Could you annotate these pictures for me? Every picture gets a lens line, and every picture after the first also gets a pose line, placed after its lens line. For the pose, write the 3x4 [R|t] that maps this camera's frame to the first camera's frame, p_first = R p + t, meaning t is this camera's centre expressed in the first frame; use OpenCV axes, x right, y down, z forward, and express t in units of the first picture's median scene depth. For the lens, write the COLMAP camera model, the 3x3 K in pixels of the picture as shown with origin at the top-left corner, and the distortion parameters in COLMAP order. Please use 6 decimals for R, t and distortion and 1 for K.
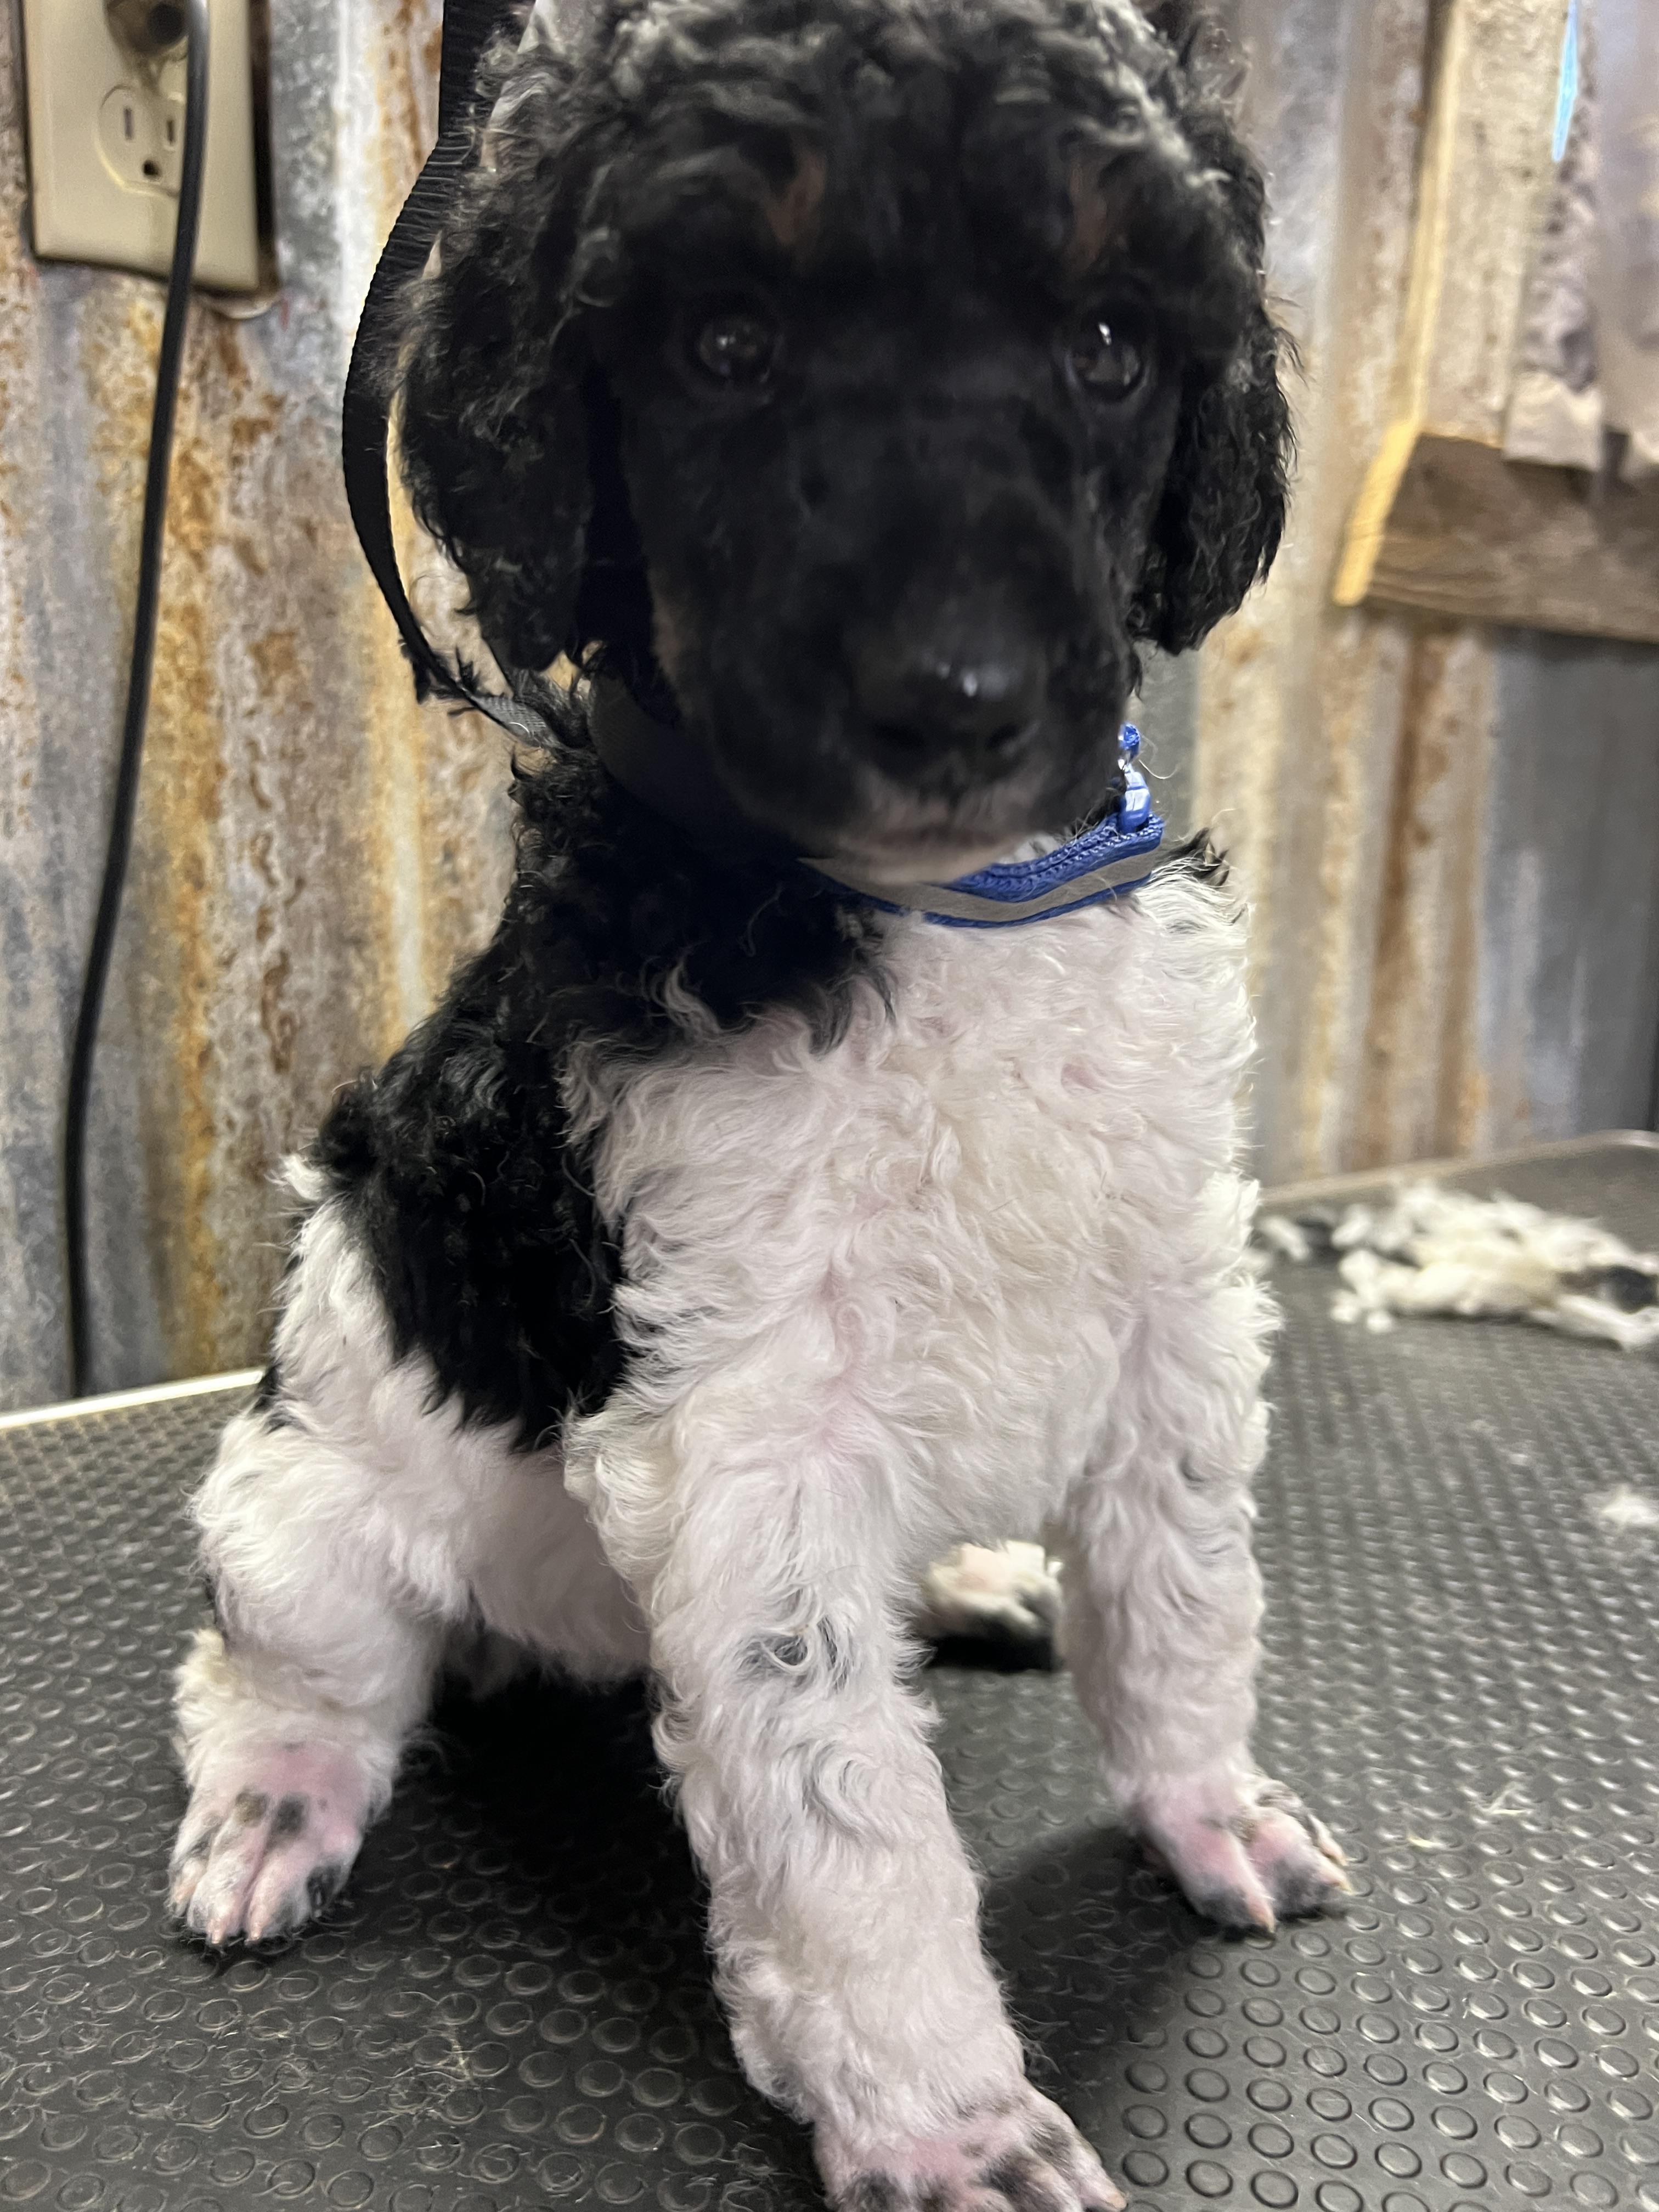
lens RADIAL K [[1689.3, 0, 864.7], [0, 1689.3, 1144.4], [0, 0, 1]] dist [0.019476, -0.067351]
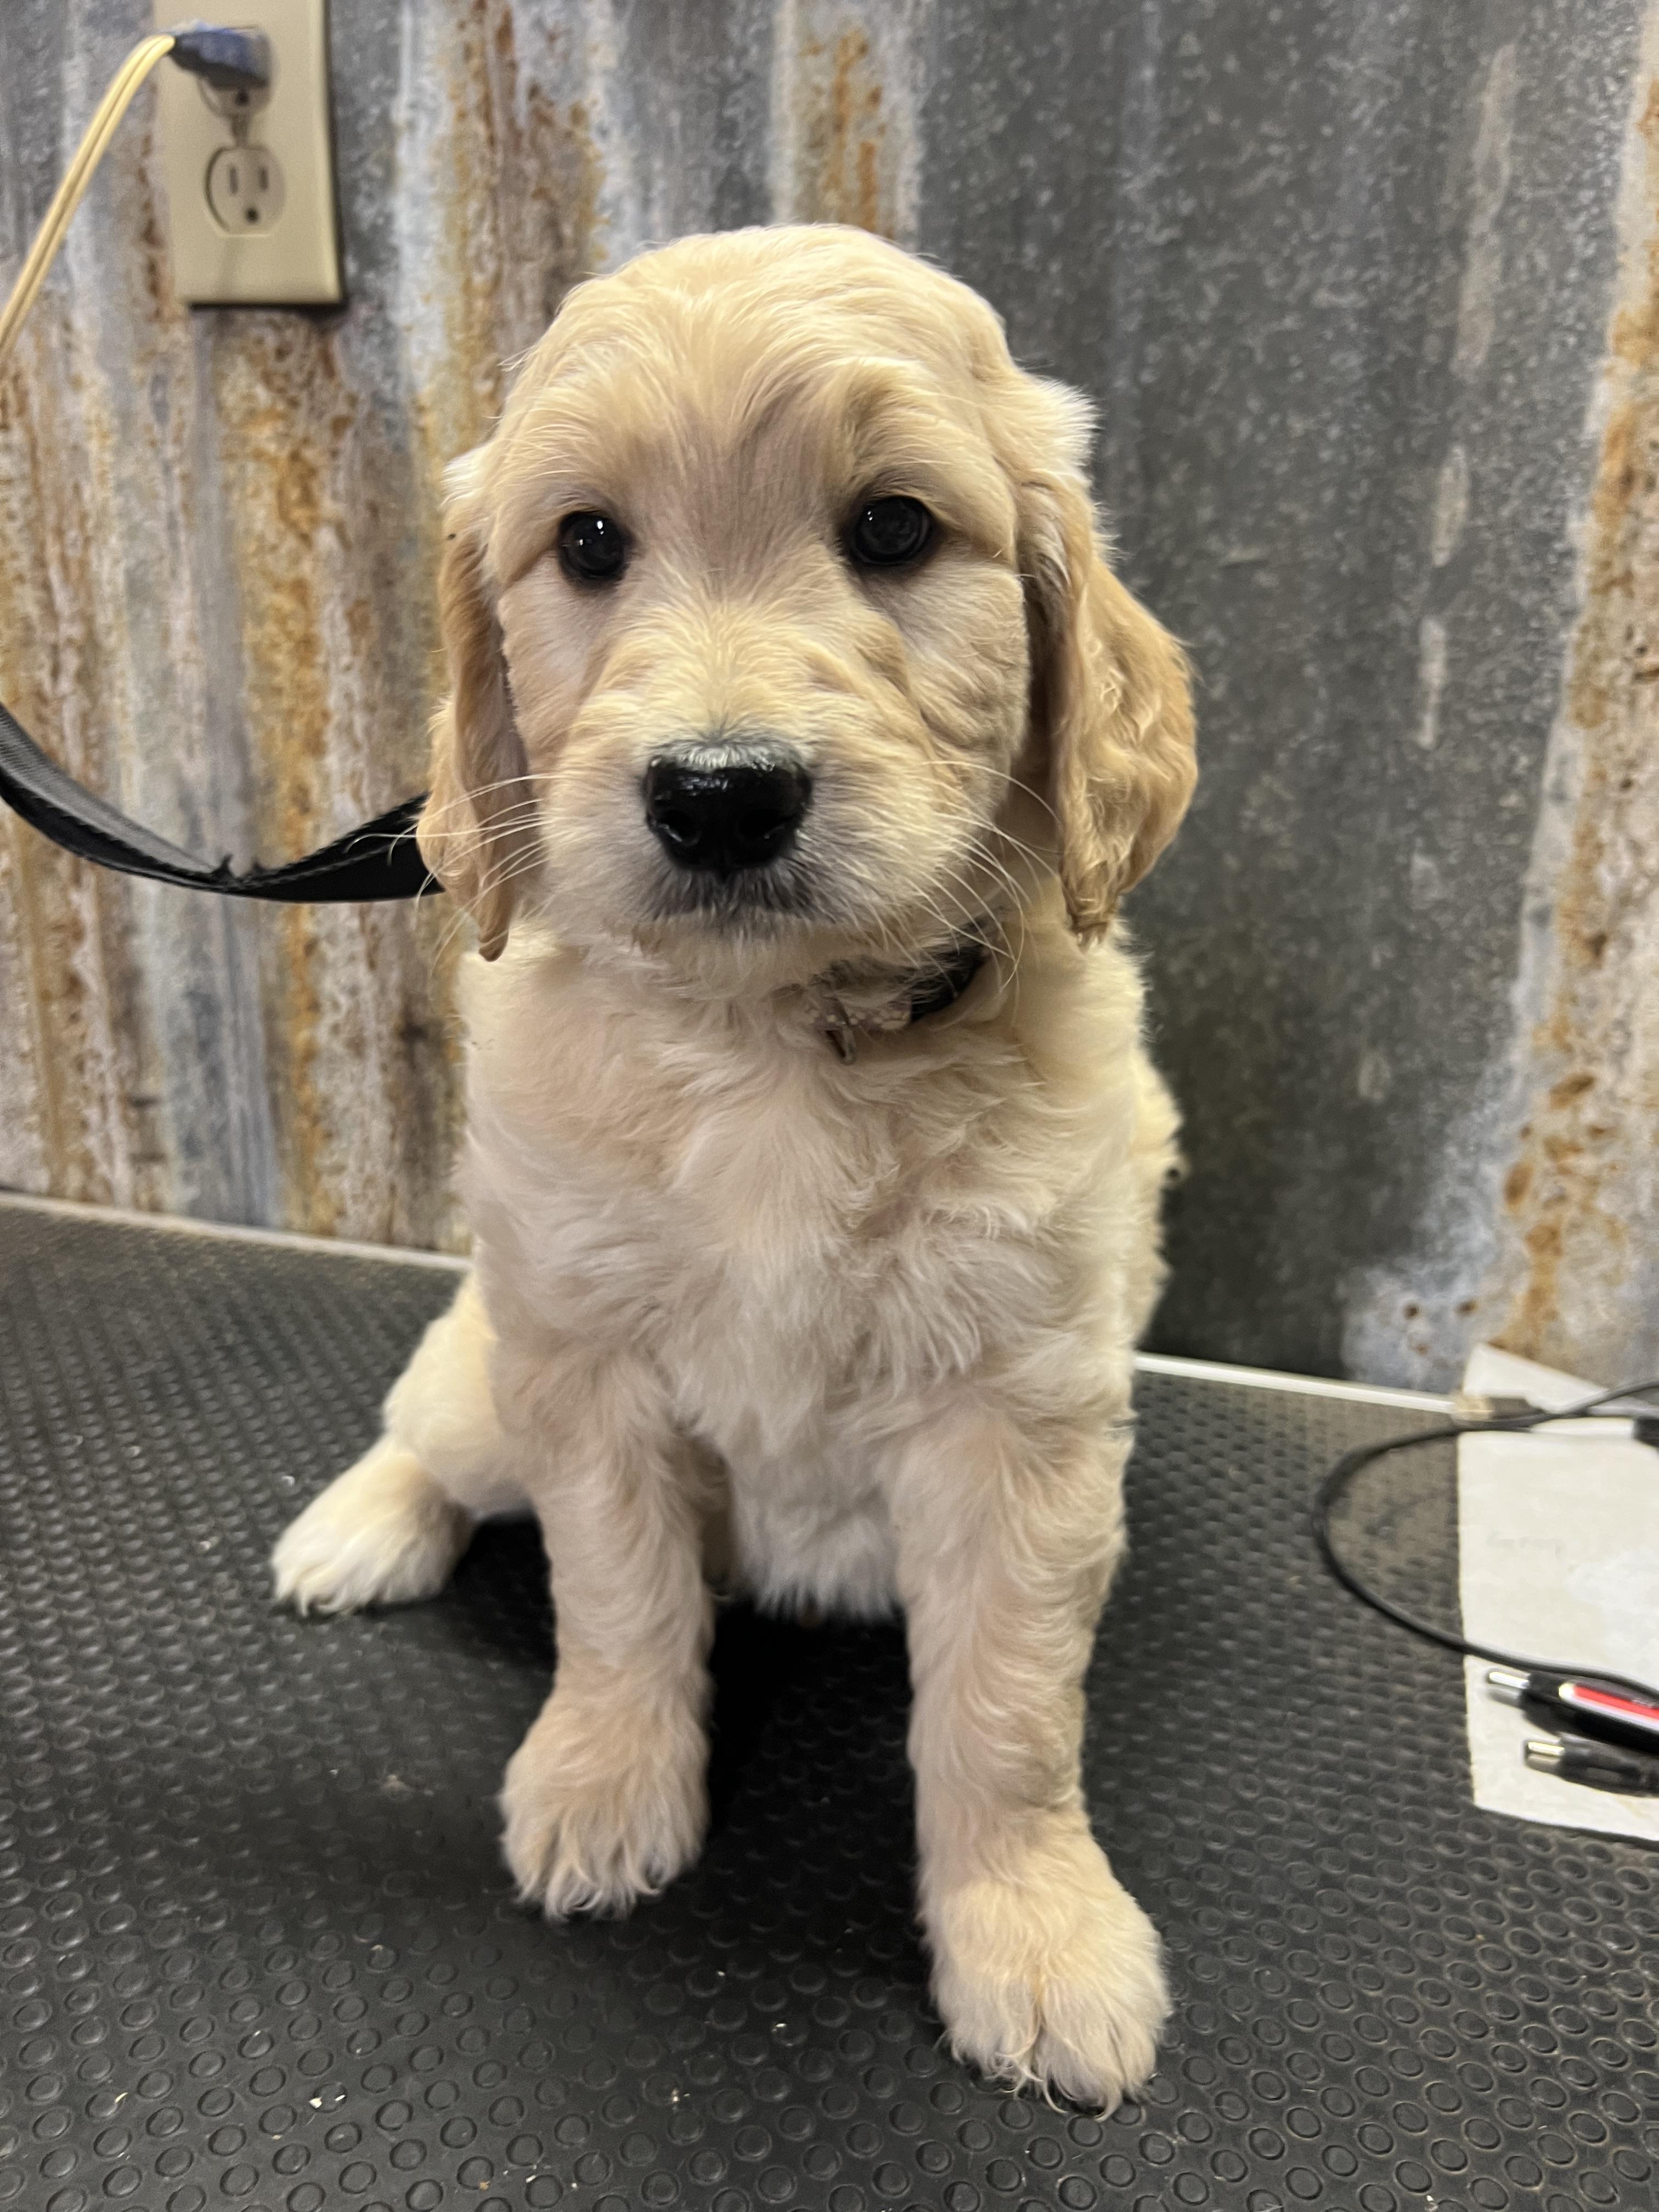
lens RADIAL K [[1702.1, 0, 829.5], [0, 1702.1, 1106.0], [0, 0, 1]] dist [0.031025, -0.071203]
pose [[0.637012, 0.240109, -0.732505, 0.815084], [-0.182127, 0.970228, 0.159649, -0.214416], [0.749030, 0.031711, 0.661777, 0.480983]]
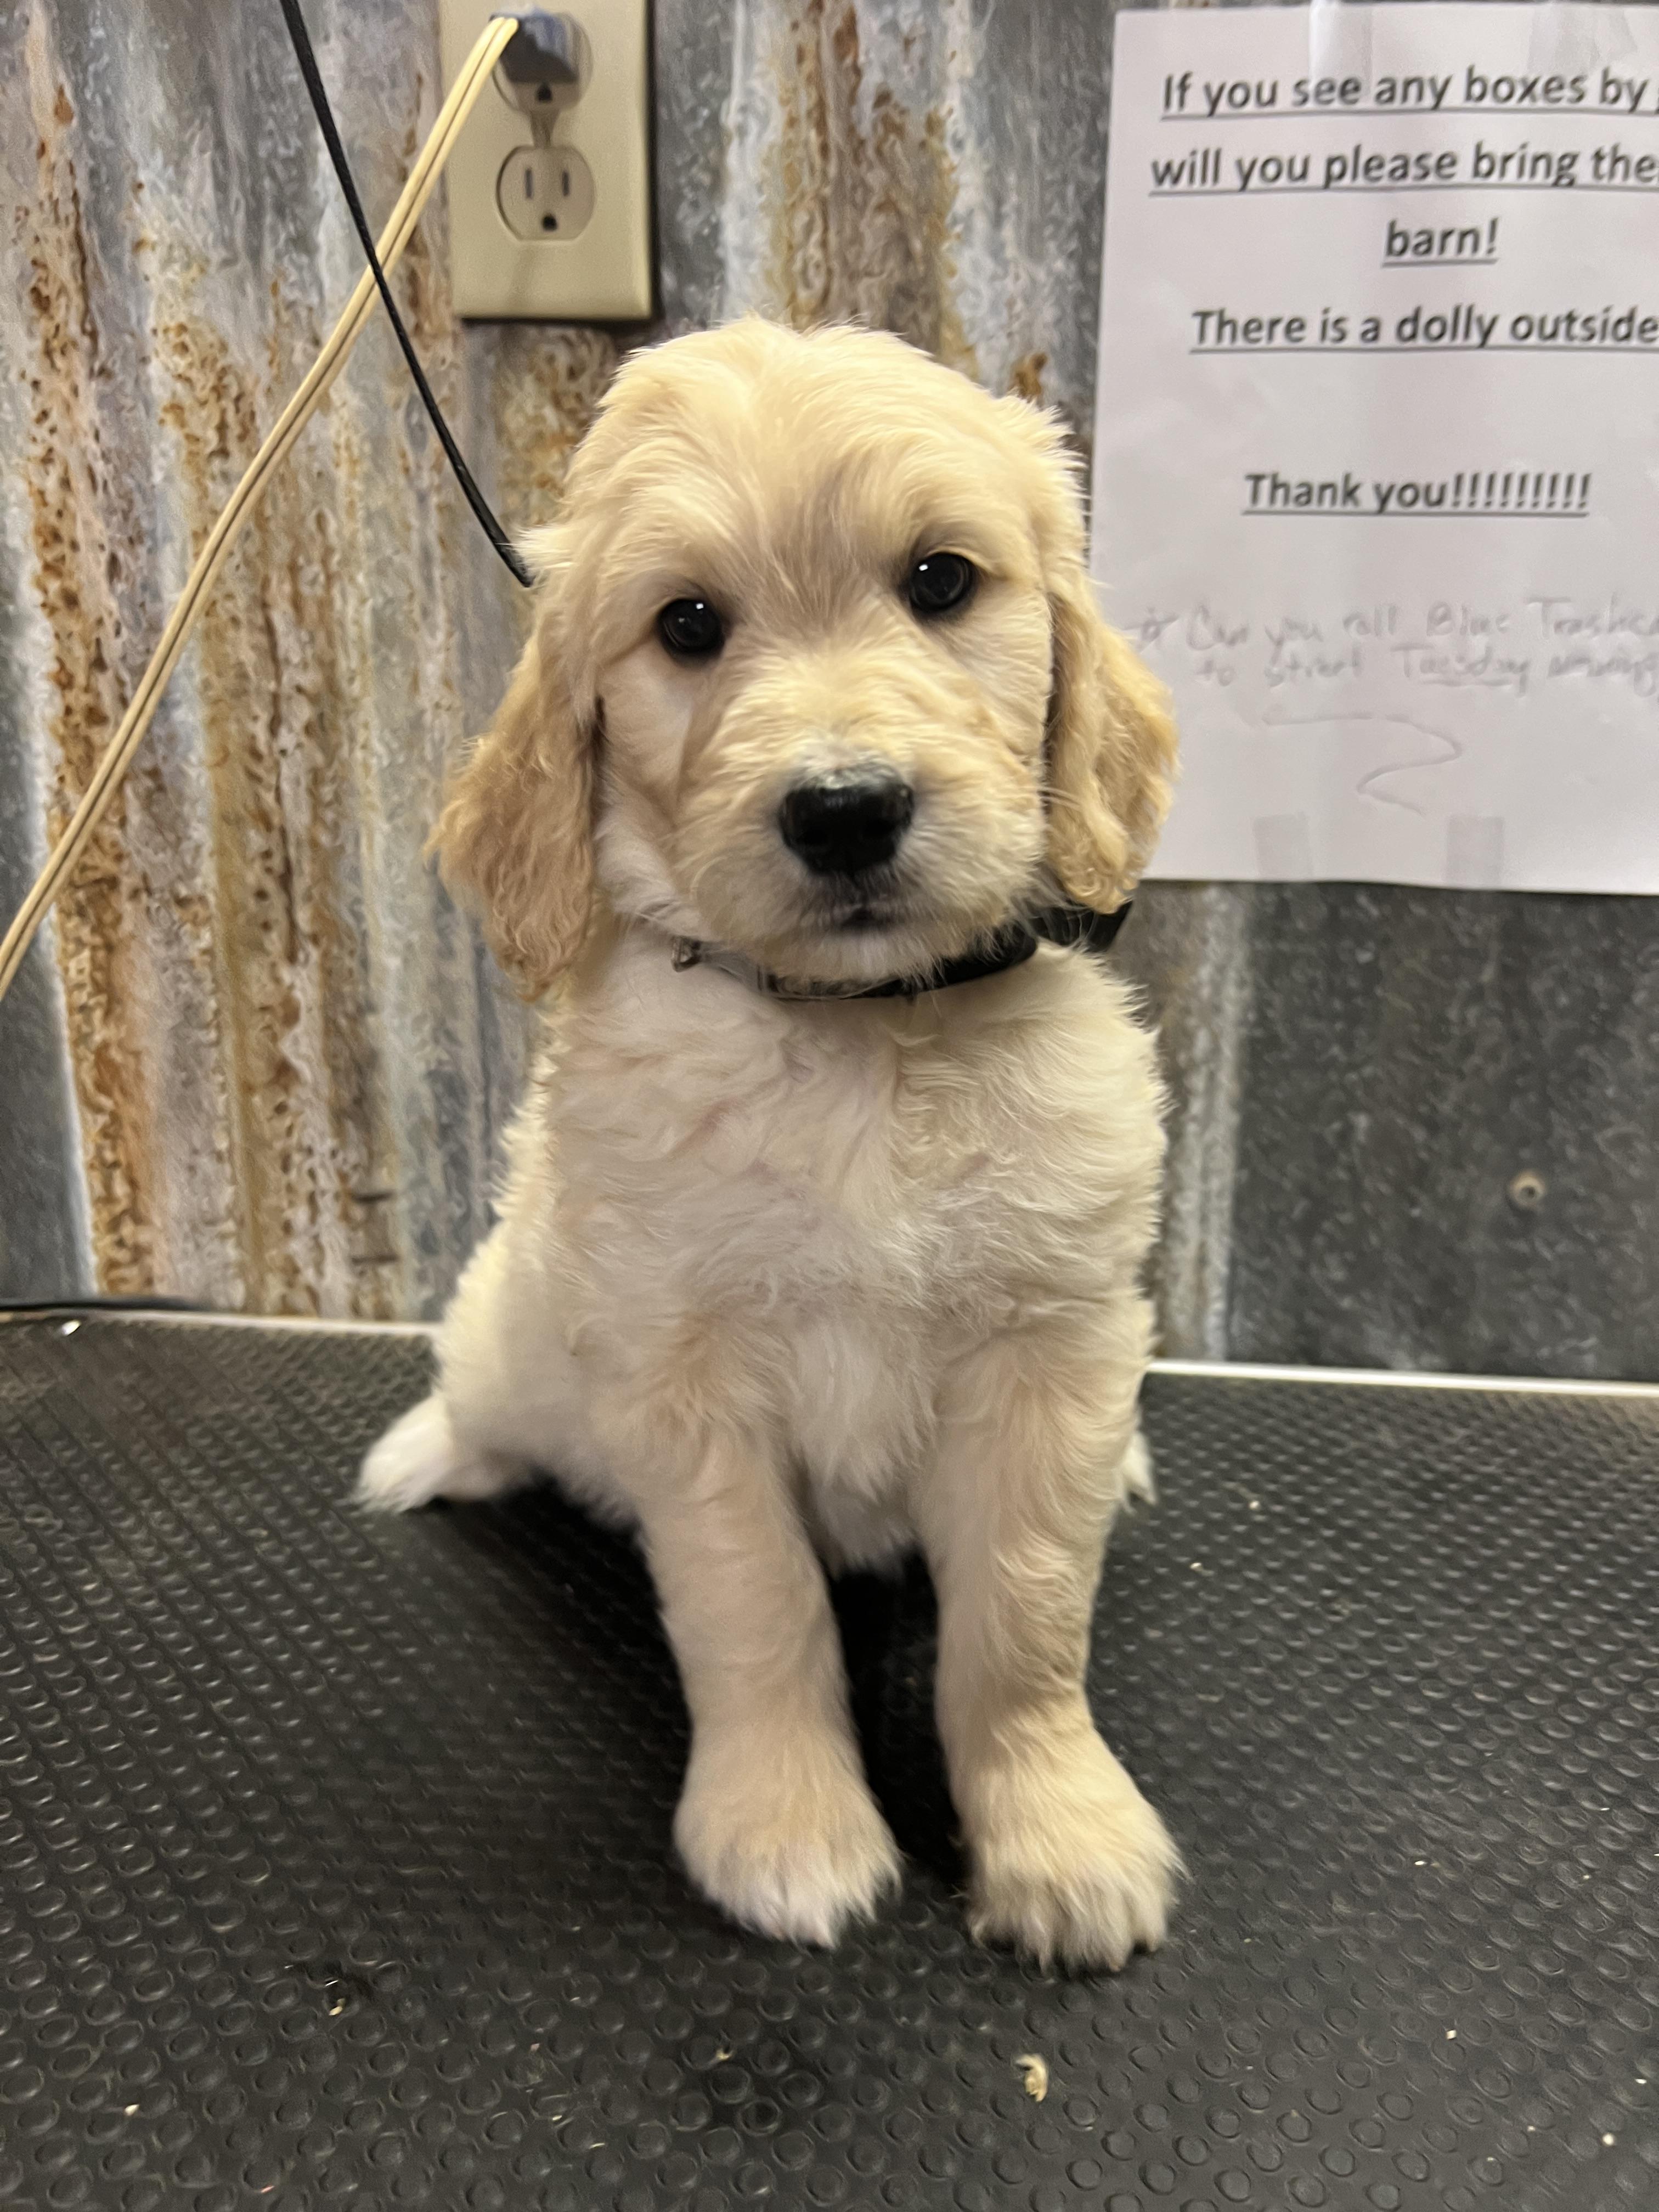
lens RADIAL K [[1702.1, 0, 829.5], [0, 1702.1, 1106.0], [0, 0, 1]] dist [0.031025, -0.071203]
pose [[0.758678, 0.177457, -0.626830, 0.477564], [-0.143600, 0.984072, 0.104789, -0.141794], [0.635442, 0.010512, 0.772077, 0.236825]]
